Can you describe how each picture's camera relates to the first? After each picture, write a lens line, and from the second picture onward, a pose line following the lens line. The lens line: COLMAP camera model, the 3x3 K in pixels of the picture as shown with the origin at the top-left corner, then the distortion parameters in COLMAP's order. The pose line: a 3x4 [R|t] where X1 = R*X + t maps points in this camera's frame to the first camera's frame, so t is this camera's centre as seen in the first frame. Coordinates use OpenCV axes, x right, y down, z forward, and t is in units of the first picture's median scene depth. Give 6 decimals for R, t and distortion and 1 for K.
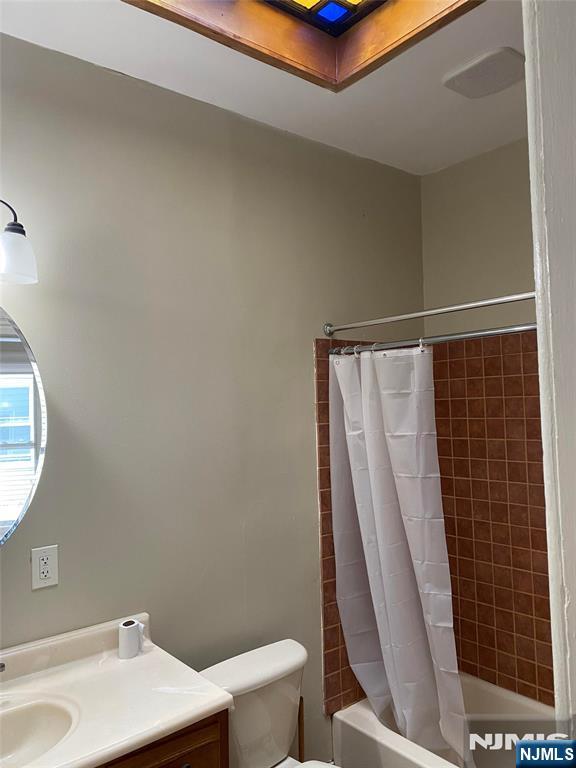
lens RADIAL K [[588.9, 0, 293.8], [0, 588.9, 383.9], [0, 0, 1]] dist [0.004129, 0.007121]
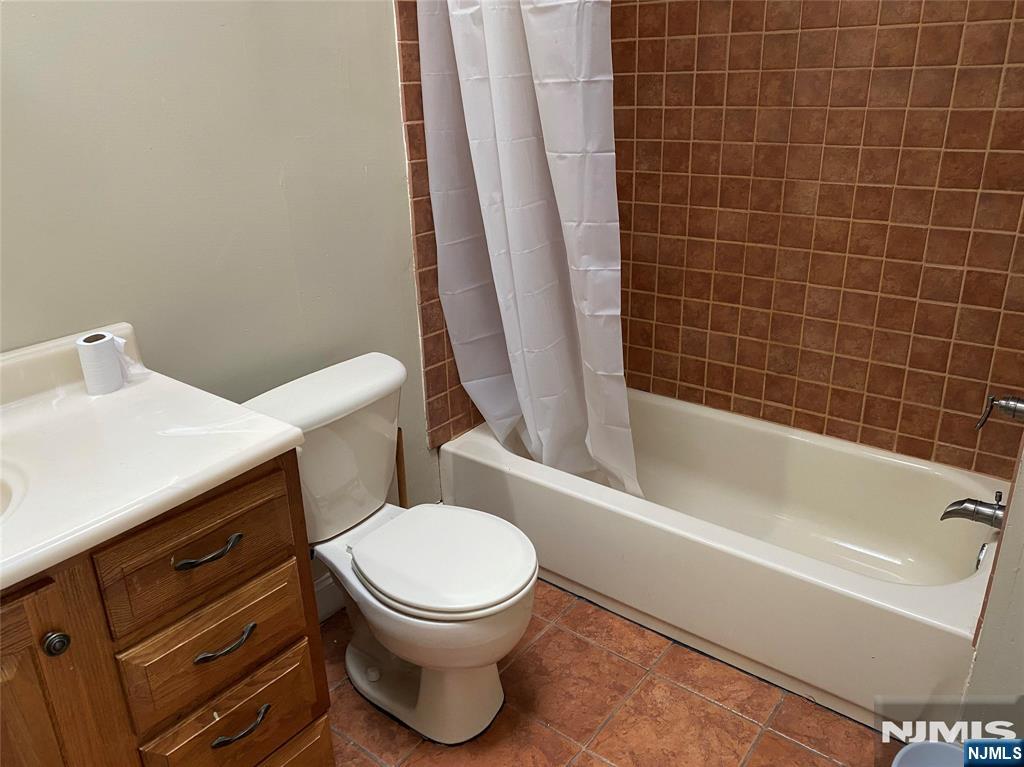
lens RADIAL K [[774.8, 0, 514.1], [0, 774.8, 371.8], [0, 0, 1]] dist [0.069952, -0.084446]
pose [[0.975953, -0.079736, 0.202874, -0.031495], [-0.006953, 0.918834, 0.394584, 0.102874], [-0.217870, -0.386506, 0.896184, 0.169218]]
